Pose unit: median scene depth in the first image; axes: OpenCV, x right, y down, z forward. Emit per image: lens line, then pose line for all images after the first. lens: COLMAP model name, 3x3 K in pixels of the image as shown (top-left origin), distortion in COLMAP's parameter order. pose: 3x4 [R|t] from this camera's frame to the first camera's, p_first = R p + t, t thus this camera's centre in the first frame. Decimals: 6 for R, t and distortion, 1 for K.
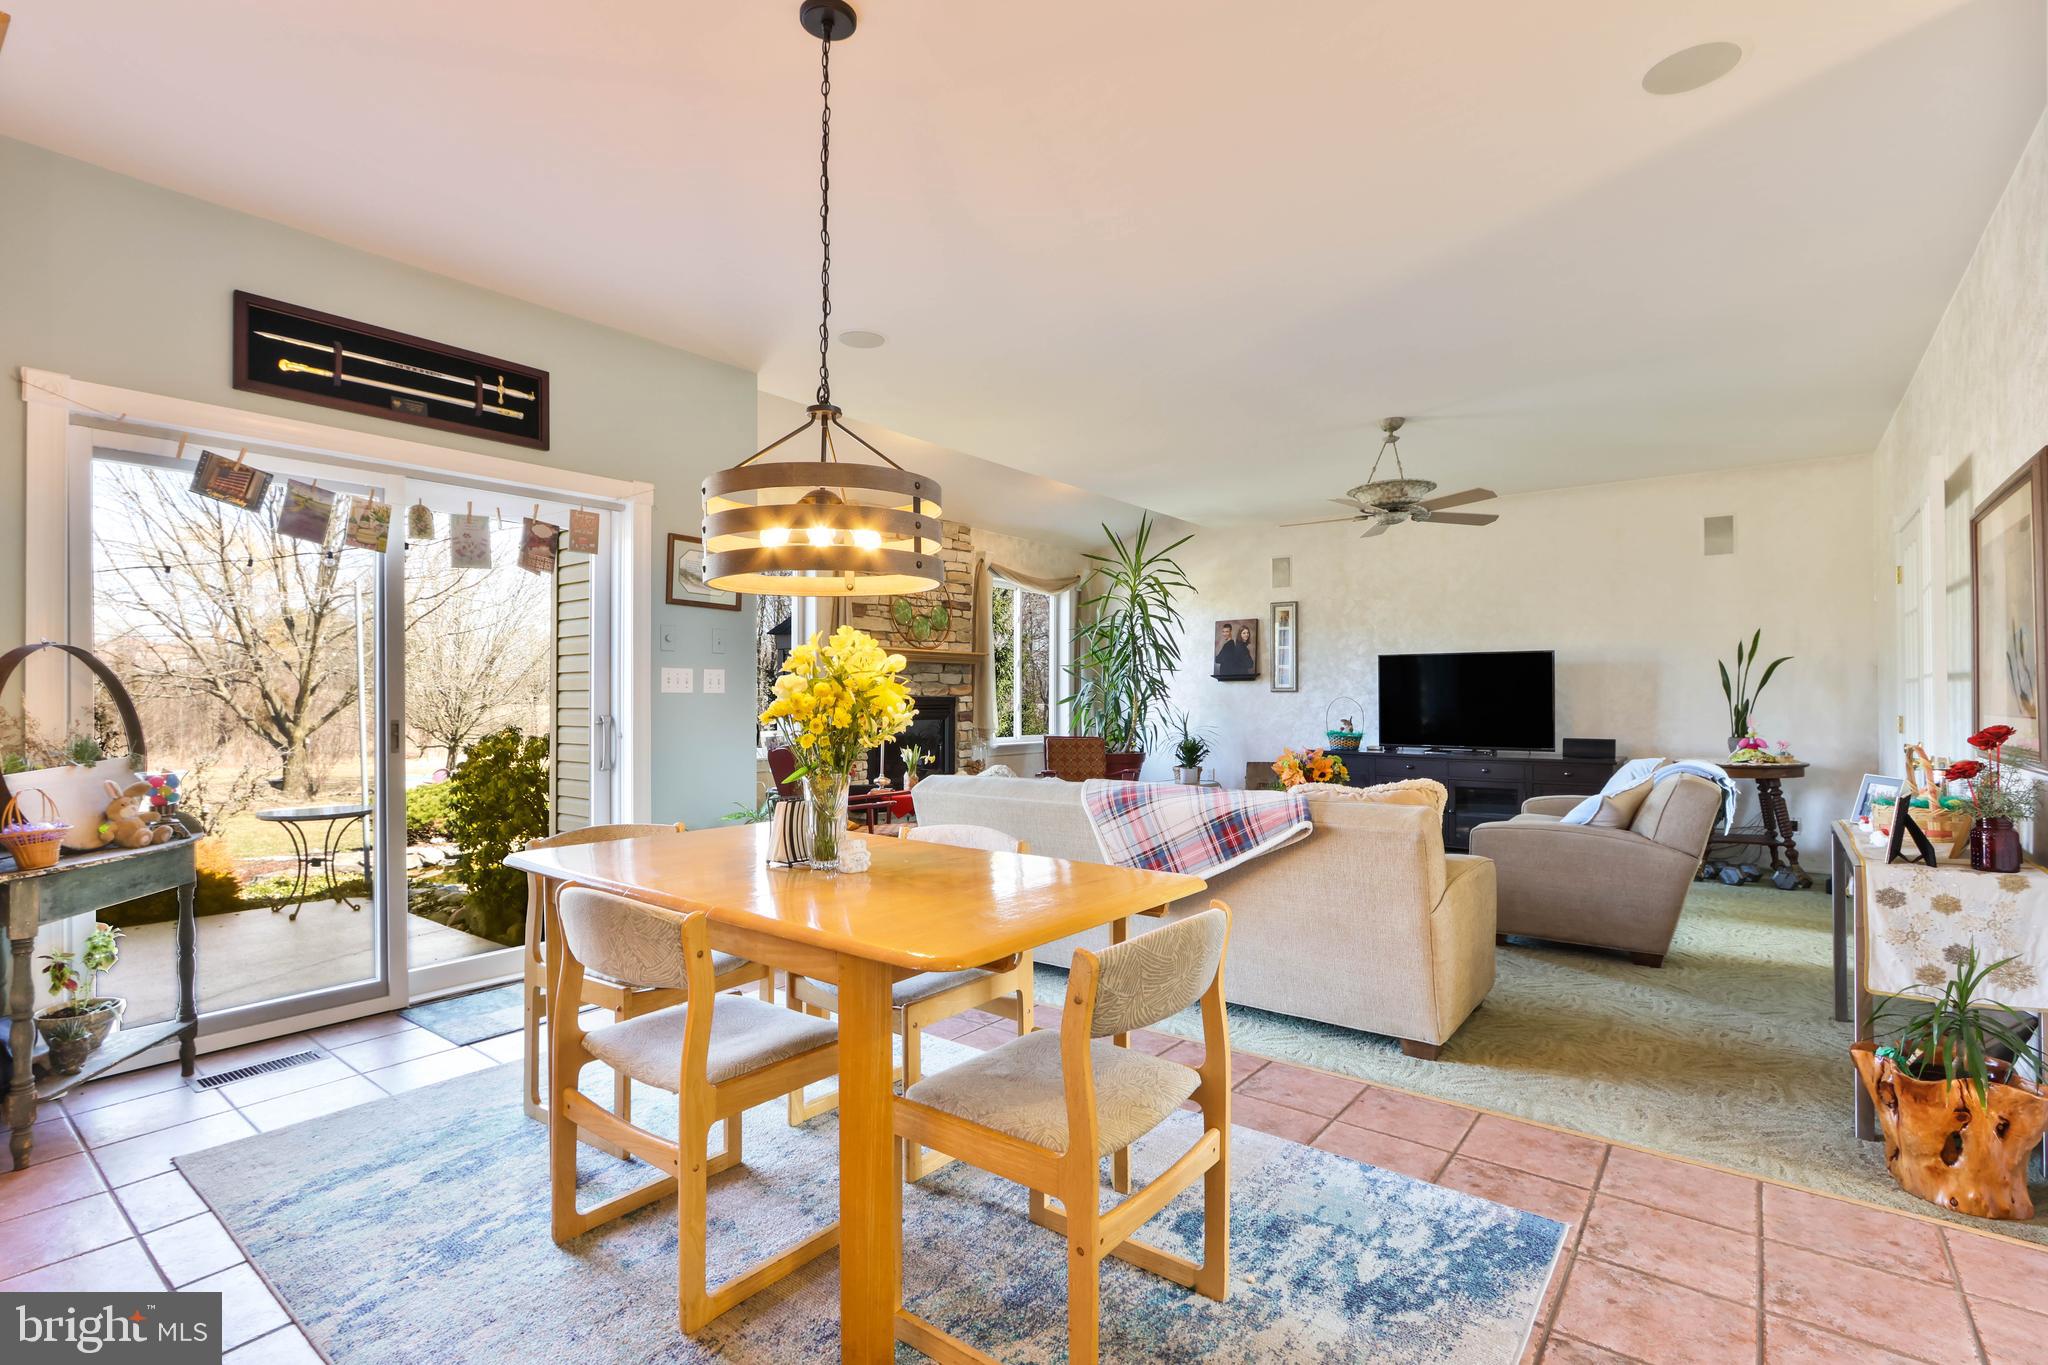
lens RADIAL K [[988.4, 0, 974.3], [0, 988.4, 695.5], [0, 0, 1]] dist [0.002604, -0.000502]
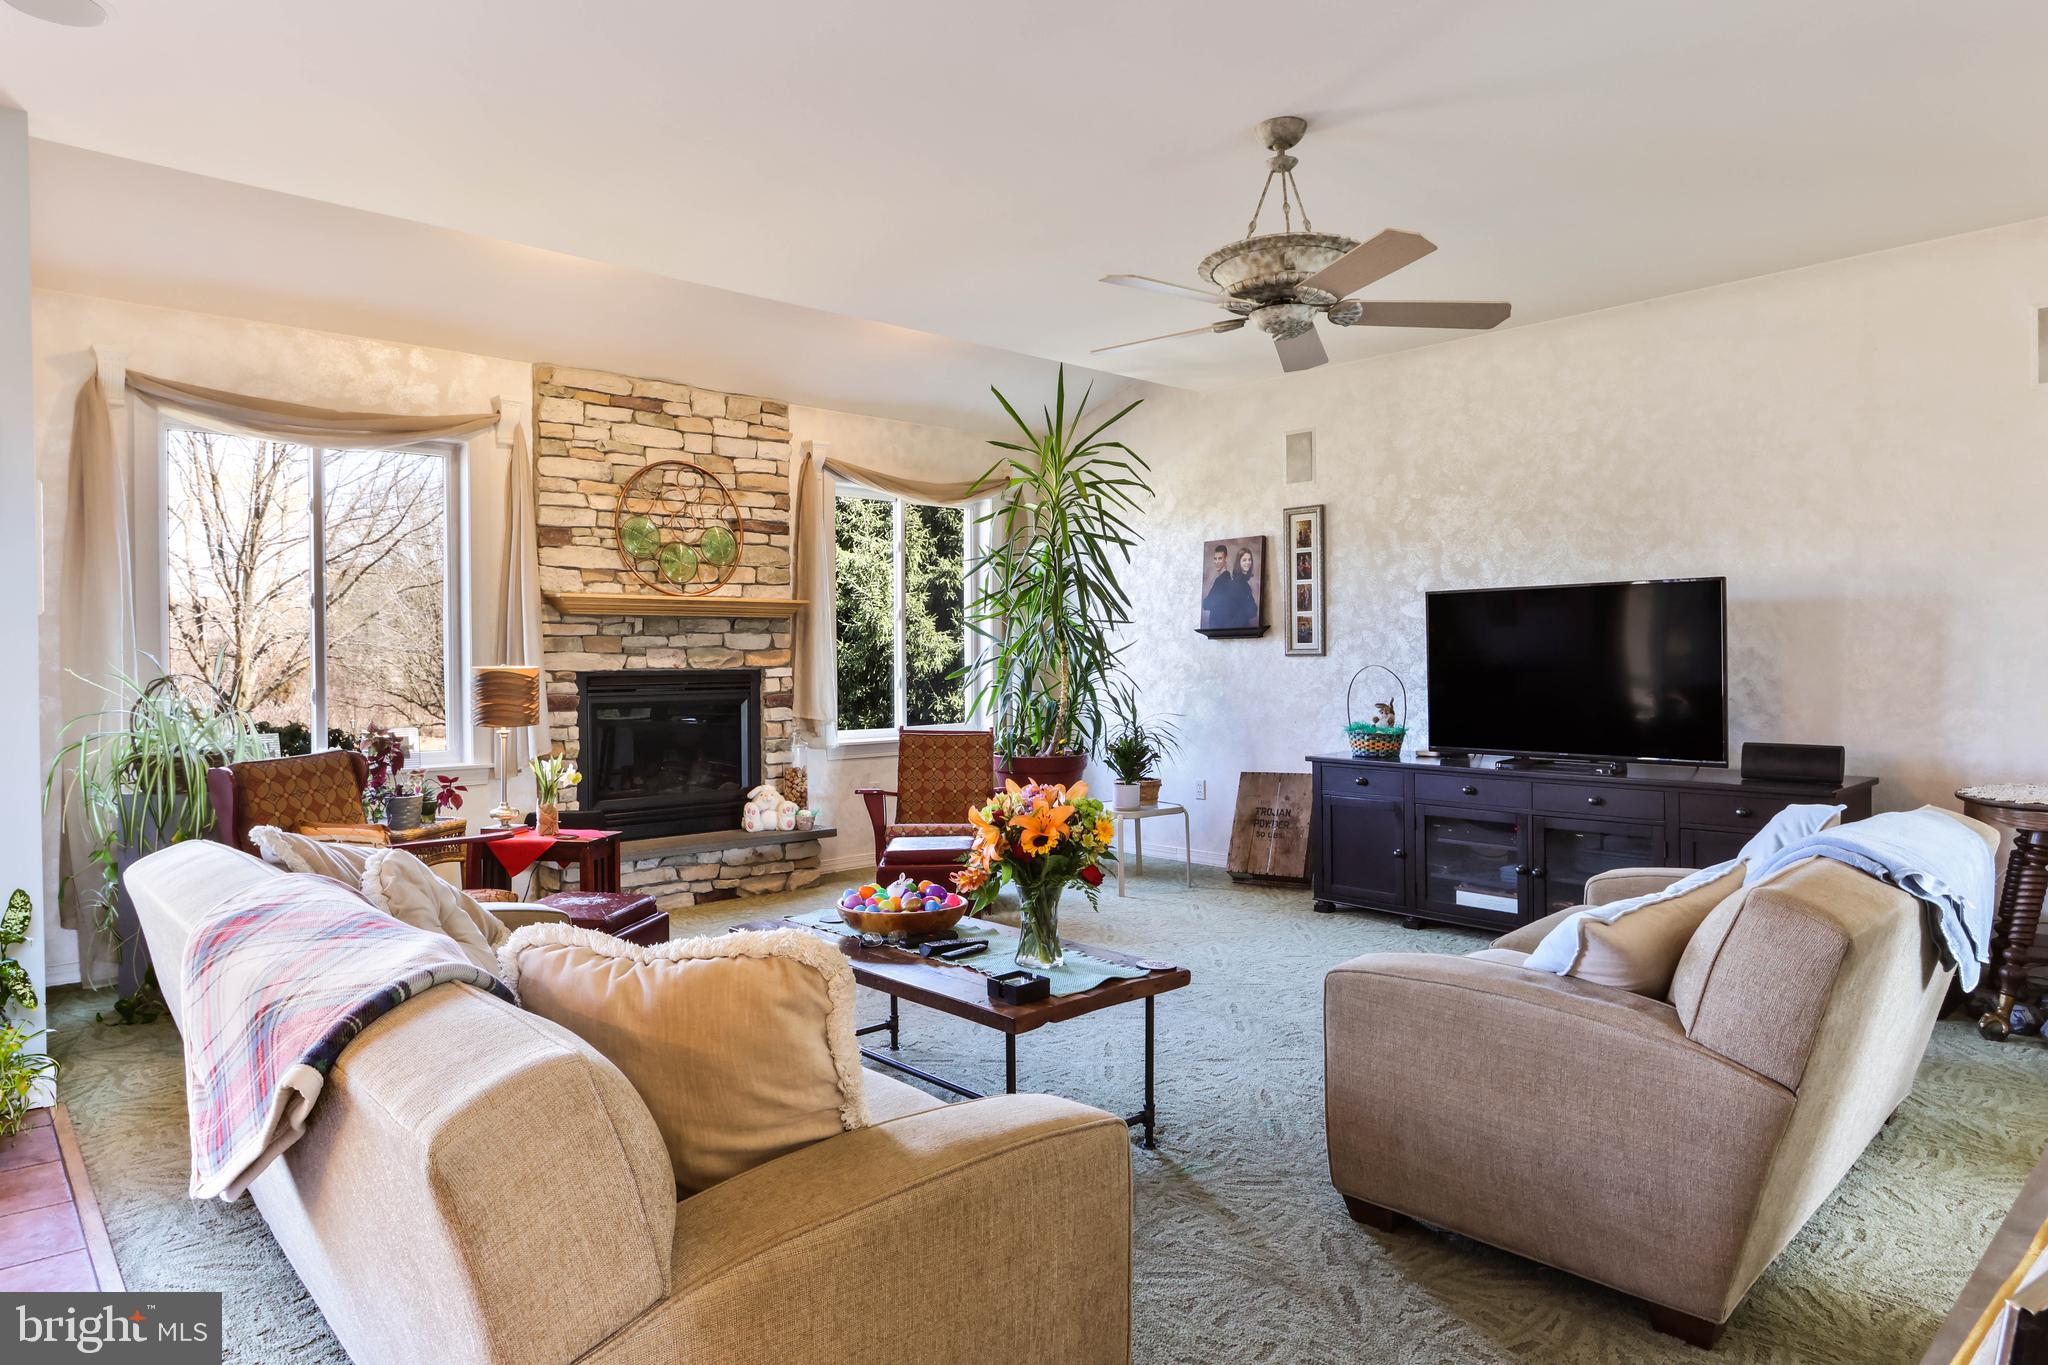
lens RADIAL K [[1204.9, 0, 1011.6], [0, 1204.9, 670.1], [0, 0, 1]] dist [-0.002891, 0.000313]
pose [[0.985949, -0.007667, -0.166870, 0.315726], [0.010025, 0.999861, 0.013297, -0.008006], [0.166745, -0.014783, 0.985889, 0.300410]]
